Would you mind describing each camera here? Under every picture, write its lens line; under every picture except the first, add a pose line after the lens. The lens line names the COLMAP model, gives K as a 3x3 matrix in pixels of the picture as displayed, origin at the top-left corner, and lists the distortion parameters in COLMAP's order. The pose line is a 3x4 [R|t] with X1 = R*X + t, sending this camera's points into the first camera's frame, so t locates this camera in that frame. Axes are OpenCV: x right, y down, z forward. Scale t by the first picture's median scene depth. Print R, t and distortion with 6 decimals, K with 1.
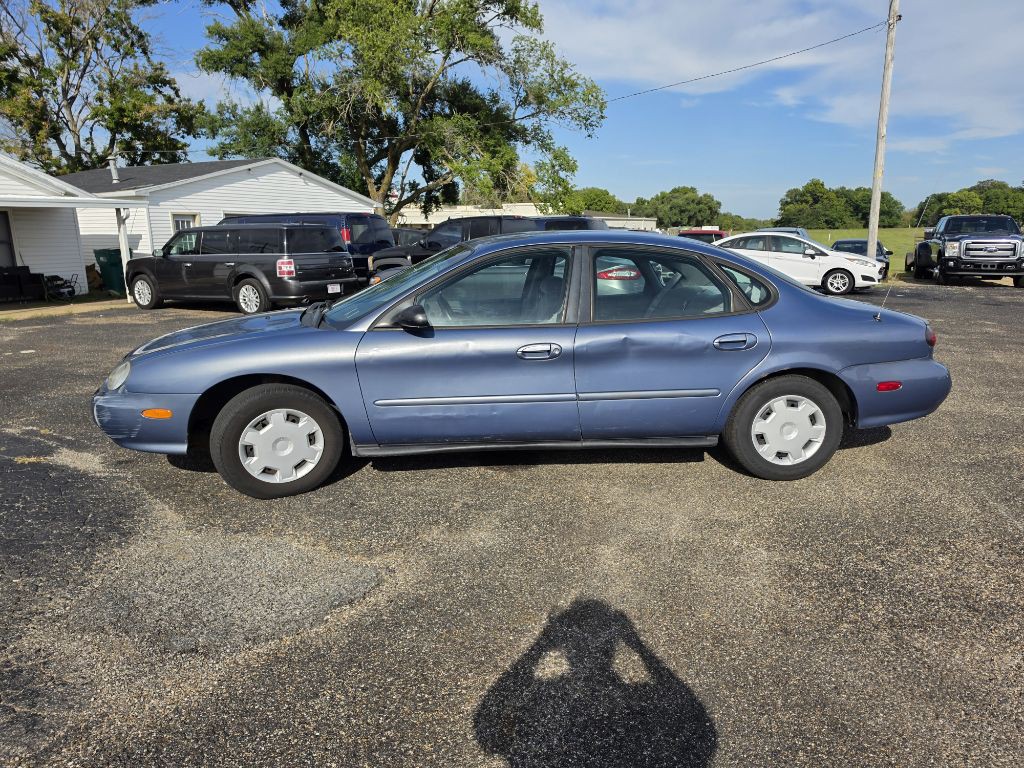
lens RADIAL K [[767.8, 0, 508.1], [0, 767.8, 431.2], [0, 0, 1]] dist [0.066304, -0.077916]
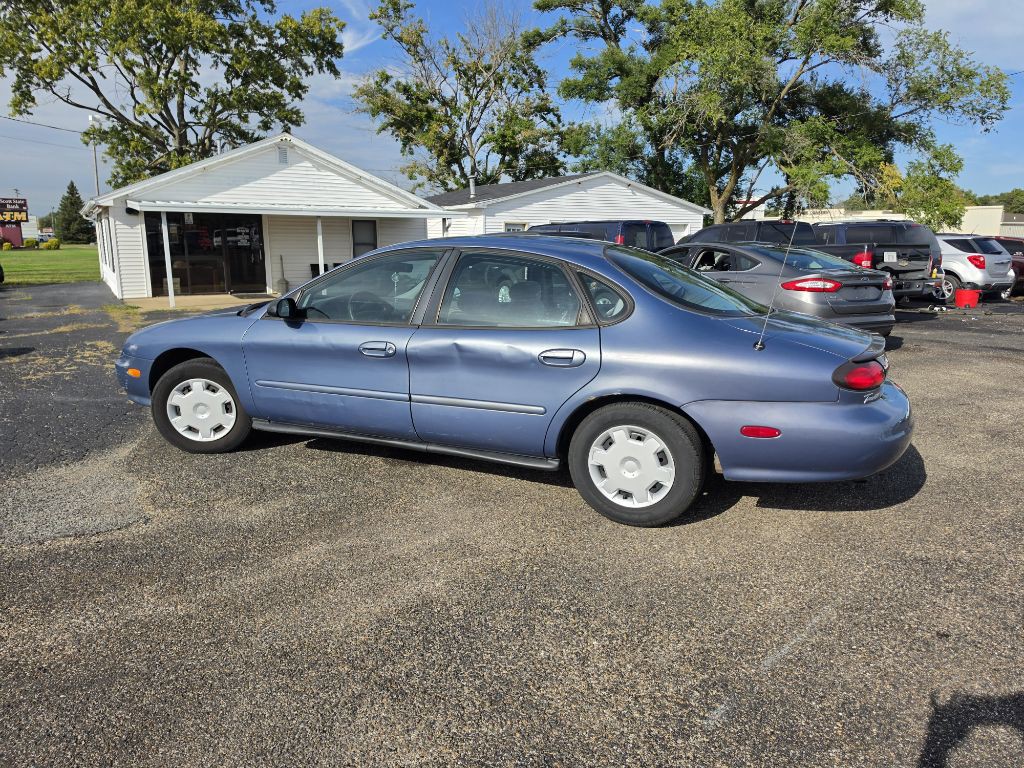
lens RADIAL K [[782.6, 0, 543.5], [0, 782.6, 358.7], [0, 0, 1]] dist [0.044329, -0.064312]
pose [[0.854846, 0.086912, -0.511552, 0.189109], [-0.137750, 0.988509, -0.062246, -0.013781], [0.500264, 0.123677, 0.856995, 0.051360]]
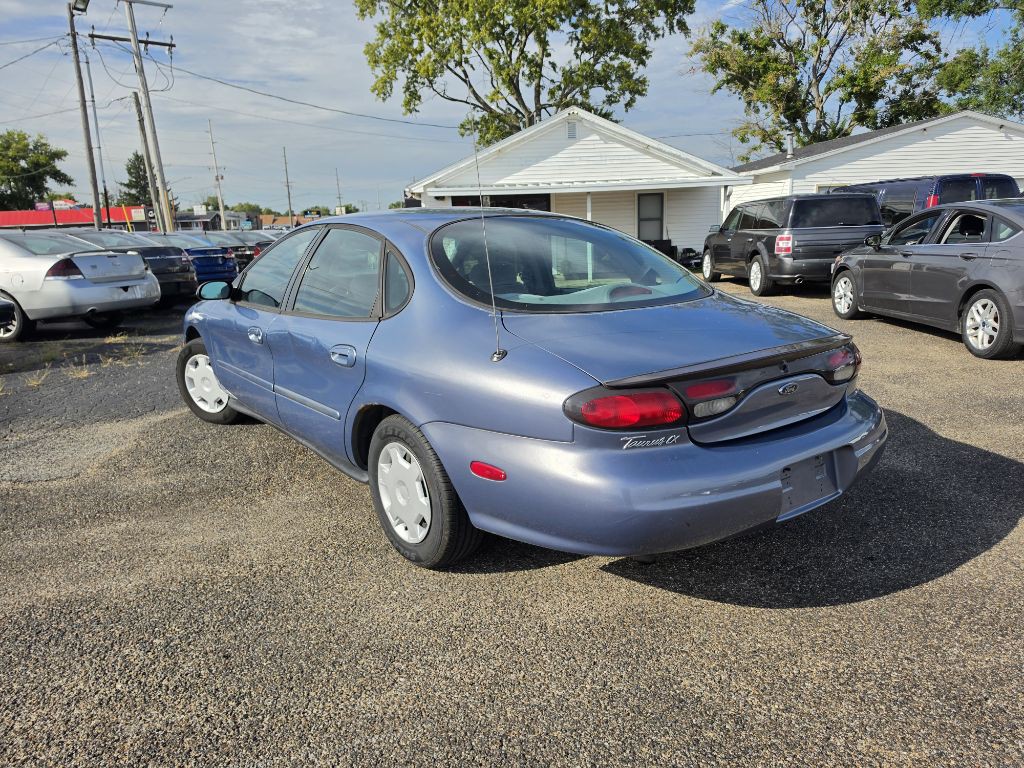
lens RADIAL K [[777.0, 0, 527.0], [0, 777.0, 429.4], [0, 0, 1]] dist [0.072128, -0.081675]
pose [[0.458220, 0.221278, -0.860854, 0.267939], [-0.193346, 0.970138, 0.146454, -0.048146], [0.867555, 0.099334, 0.487320, 0.195435]]
